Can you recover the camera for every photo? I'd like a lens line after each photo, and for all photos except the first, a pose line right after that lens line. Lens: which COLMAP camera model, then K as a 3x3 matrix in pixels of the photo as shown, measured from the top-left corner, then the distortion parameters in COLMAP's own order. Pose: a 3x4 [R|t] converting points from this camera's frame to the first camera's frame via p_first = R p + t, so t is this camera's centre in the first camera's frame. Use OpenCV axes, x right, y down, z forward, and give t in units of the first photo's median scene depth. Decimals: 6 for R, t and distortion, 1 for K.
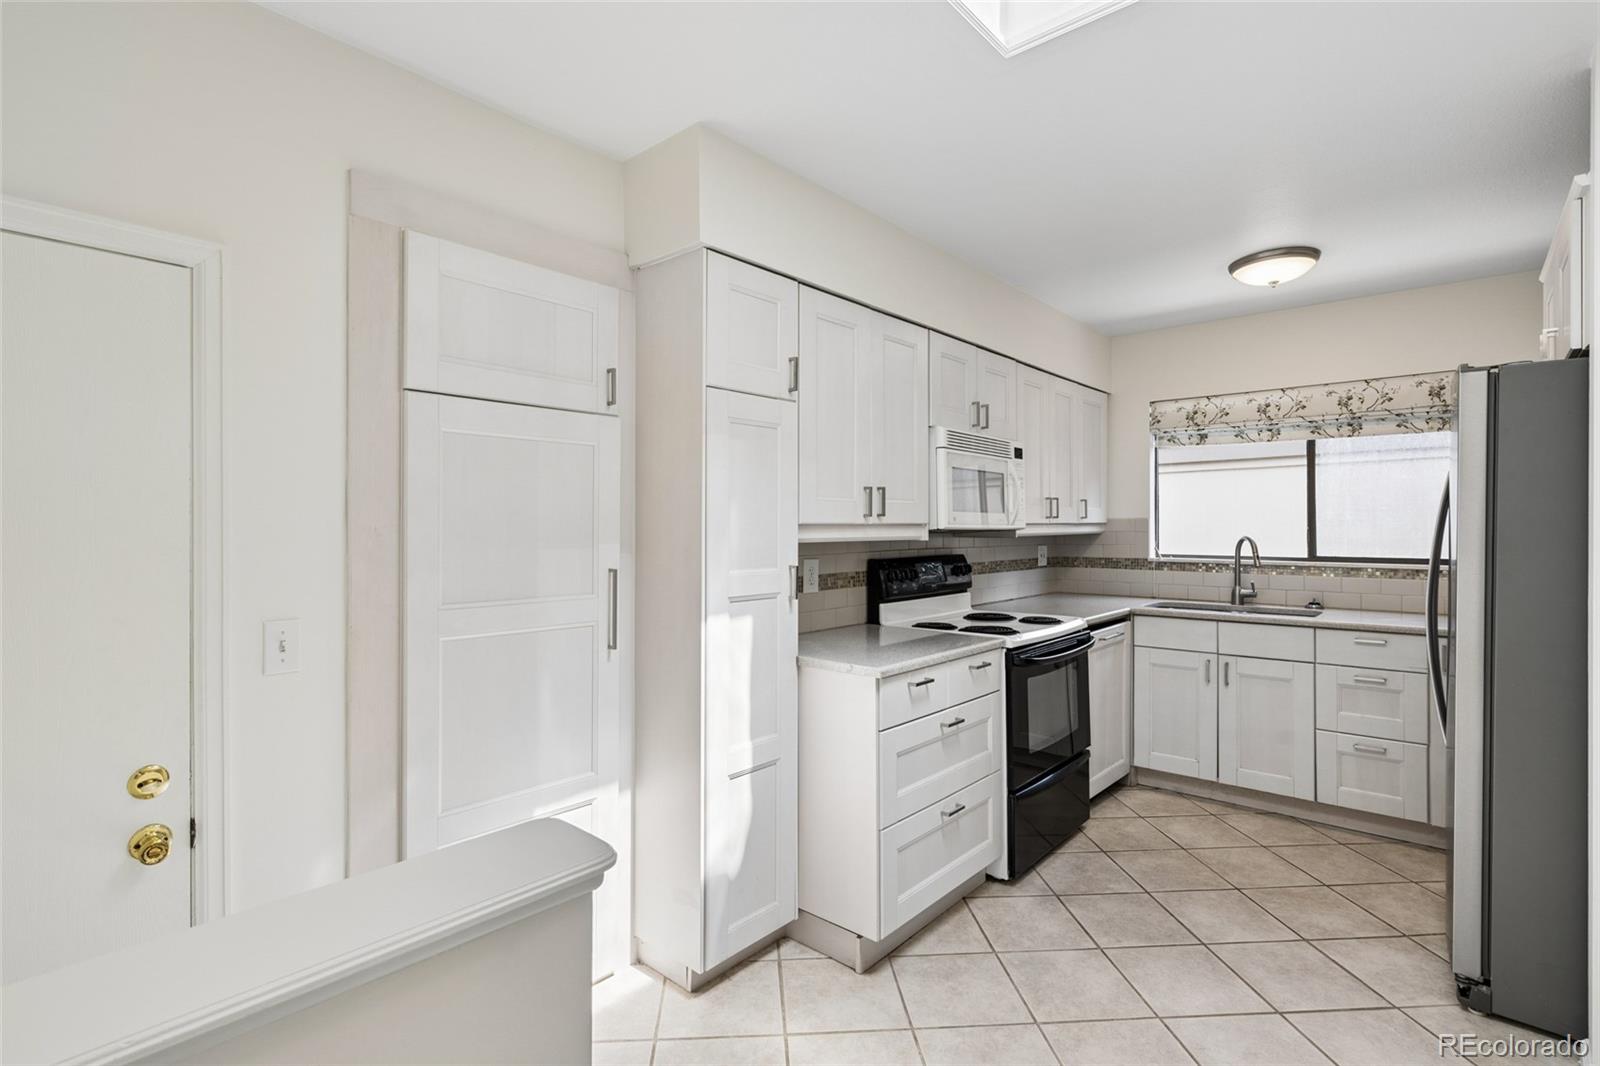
lens RADIAL K [[755.7, 0, 797.9], [0, 755.7, 530.8], [0, 0, 1]] dist [-0.009198, -0.000365]
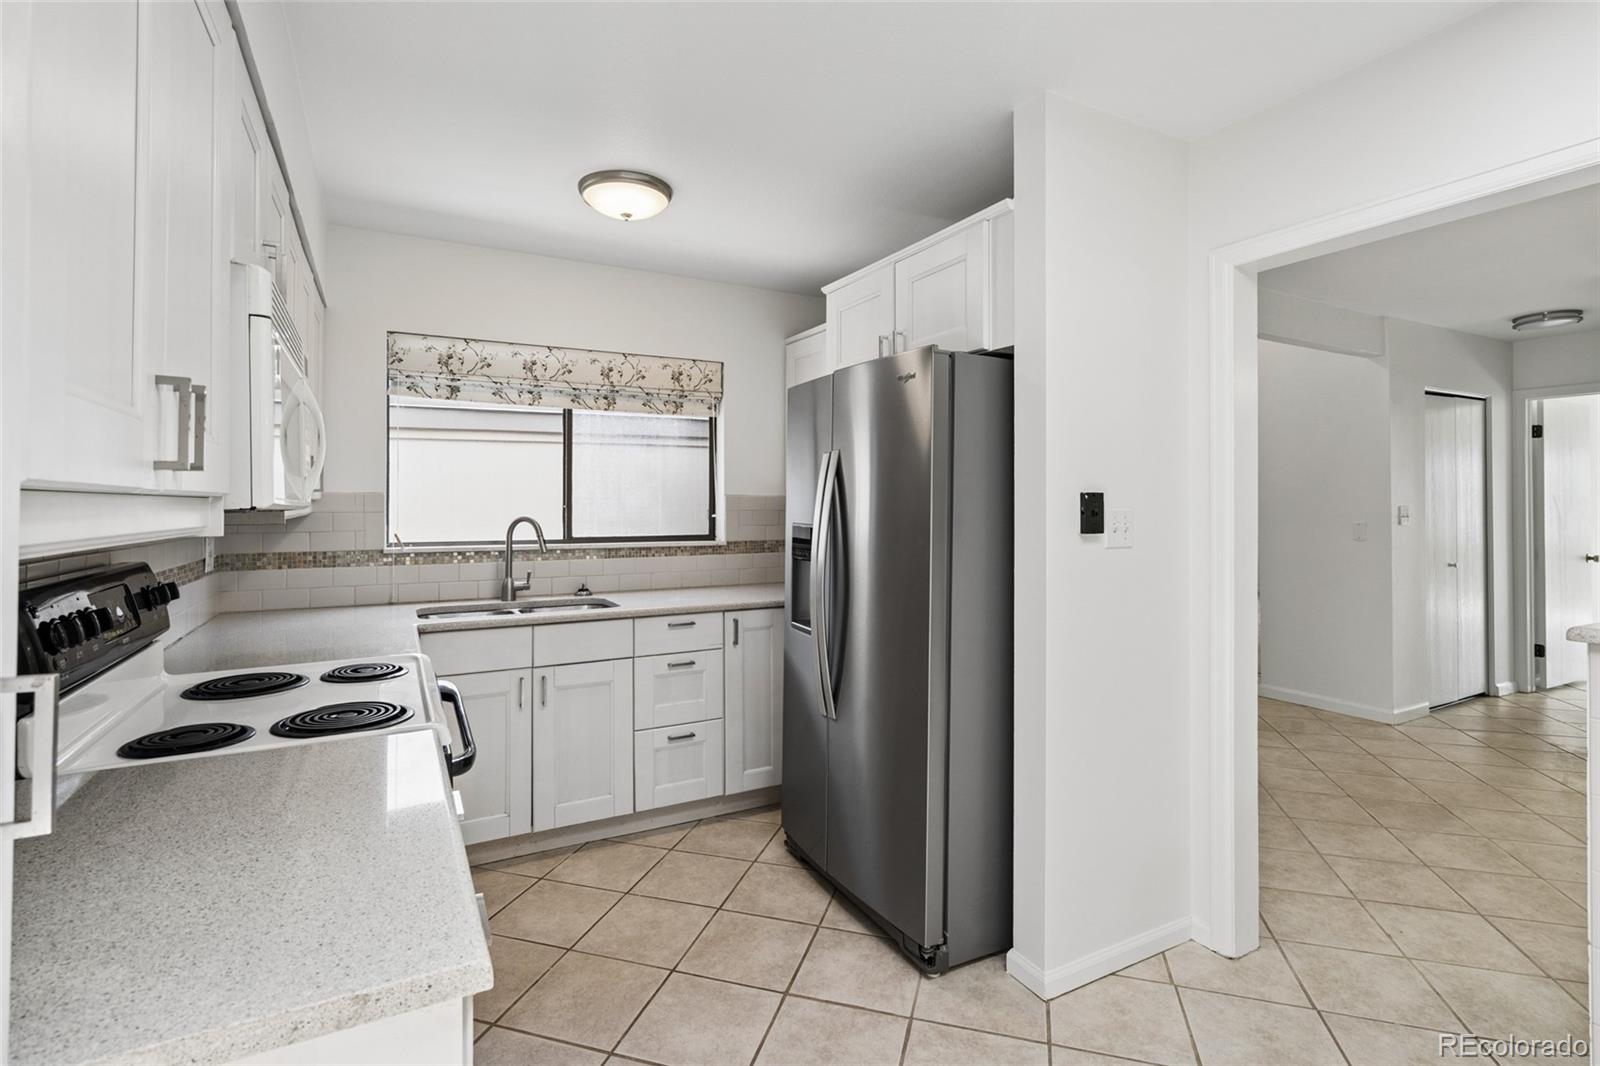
lens RADIAL K [[755.7, 0, 789.3], [0, 755.7, 498.0], [0, 0, 1]] dist [-0.009198, -0.000365]
pose [[0.351339, 0.009784, 0.936197, -0.076050], [0.005710, 0.999904, -0.012593, -0.000837], [-0.936231, 0.009770, 0.351249, 0.437051]]
